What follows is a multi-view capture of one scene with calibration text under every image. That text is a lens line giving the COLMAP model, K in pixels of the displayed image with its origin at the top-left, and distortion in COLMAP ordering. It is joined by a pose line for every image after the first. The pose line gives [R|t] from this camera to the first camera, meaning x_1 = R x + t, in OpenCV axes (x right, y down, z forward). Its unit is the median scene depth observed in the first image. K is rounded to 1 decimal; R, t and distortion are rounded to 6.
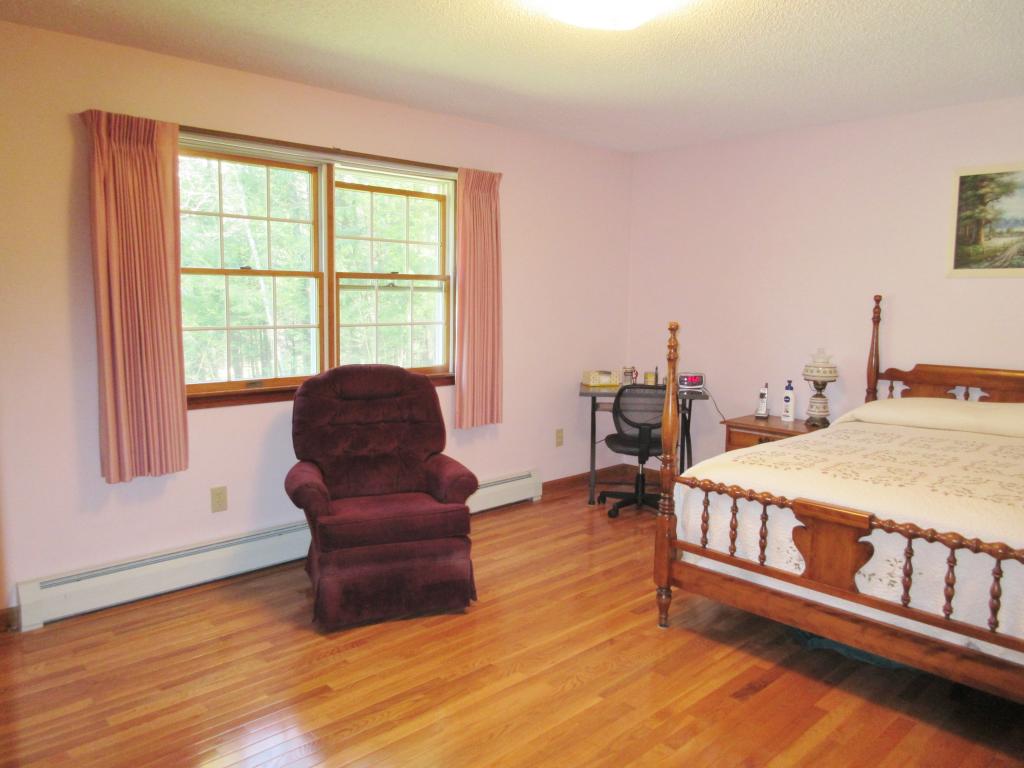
lens RADIAL K [[773.3, 0, 509.2], [0, 773.3, 383.3], [0, 0, 1]] dist [-0.000564, -0.001135]
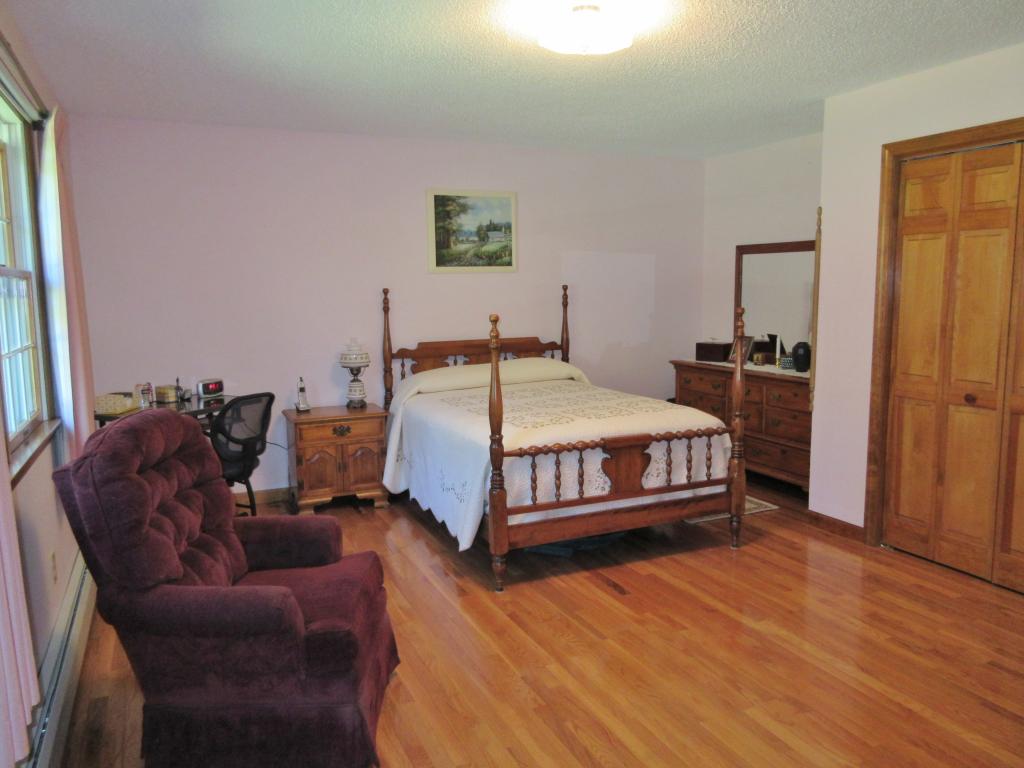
lens RADIAL K [[773.3, 0, 510.6], [0, 773.3, 386.1], [0, 0, 1]] dist [-0.000564, -0.001135]
pose [[0.325184, -0.137591, 0.935588, -0.810372], [0.128034, 0.986654, 0.100600, -0.084567], [-0.936943, 0.087074, 0.338460, 0.602404]]
